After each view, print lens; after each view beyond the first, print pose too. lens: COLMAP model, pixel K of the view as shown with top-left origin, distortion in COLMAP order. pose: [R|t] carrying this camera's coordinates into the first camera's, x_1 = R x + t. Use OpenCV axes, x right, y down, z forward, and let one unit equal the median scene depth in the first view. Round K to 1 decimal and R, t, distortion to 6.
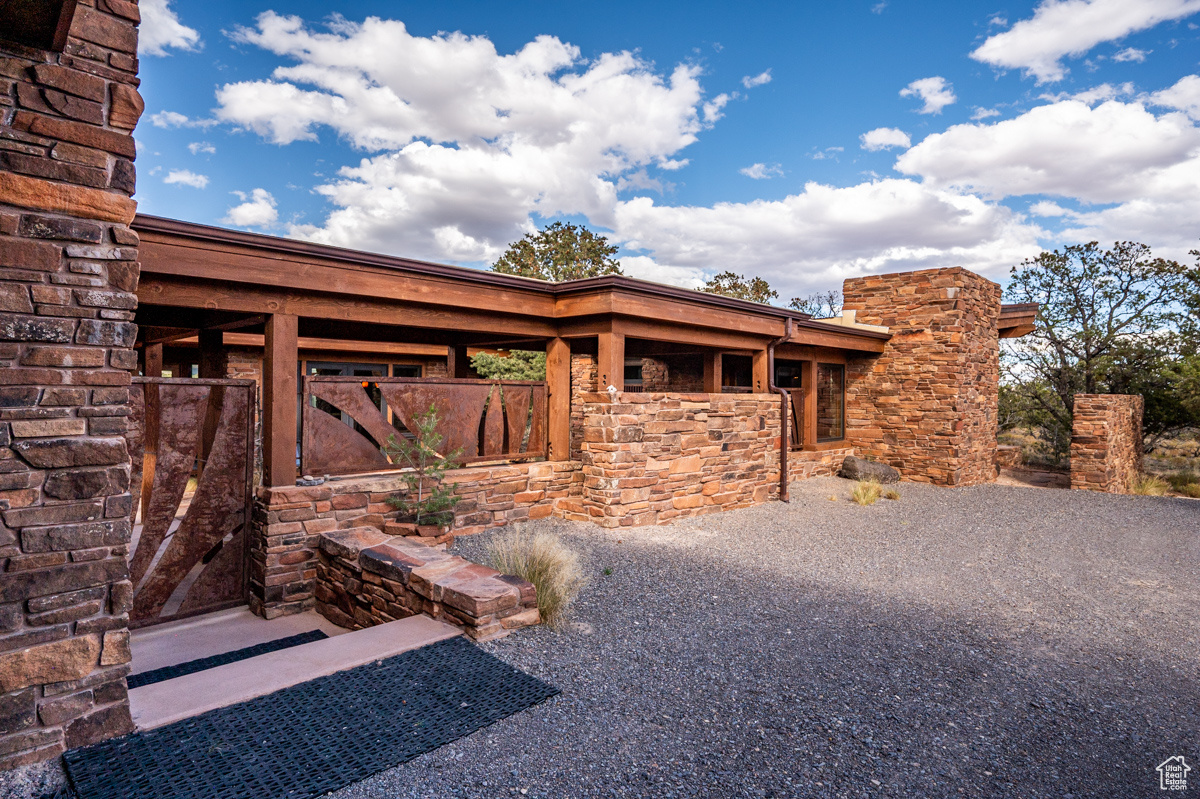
lens RADIAL K [[644.3, 0, 601.0], [0, 644.3, 395.3], [0, 0, 1]] dist [-0.007811, 0.000905]
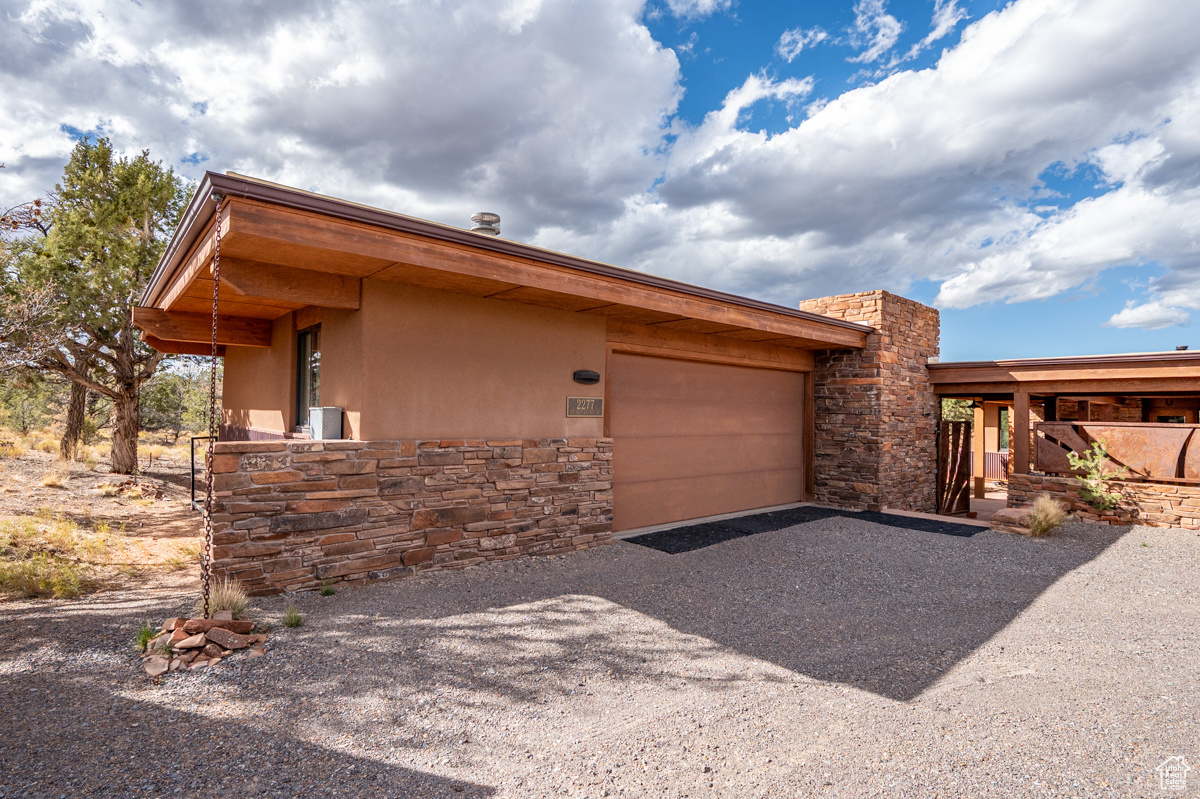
lens RADIAL K [[589.6, 0, 601.4], [0, 589.6, 397.5], [0, 0, 1]] dist [0.001466, 0.000618]
pose [[-0.062036, -0.038665, -0.997325, 1.575578], [-0.027247, 0.998943, -0.037033, -0.000536], [0.997702, 0.024877, -0.063024, -0.260849]]
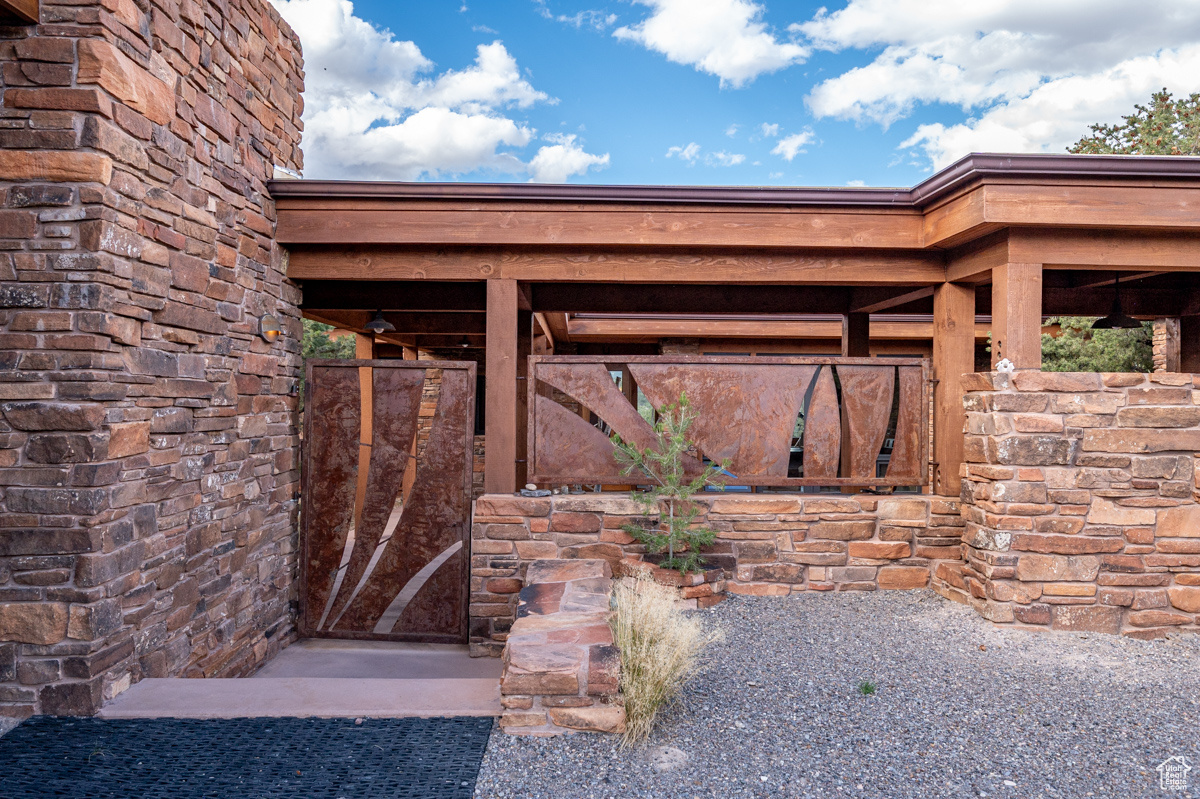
lens RADIAL K [[901.9, 0, 600.7], [0, 901.9, 393.7], [0, 0, 1]] dist [-0.001486, -0.009636]
pose [[0.725048, -0.010052, -0.688625, 0.379129], [-0.003328, 0.999831, -0.018099, 0.037293], [0.688690, 0.015414, 0.724892, 0.282940]]
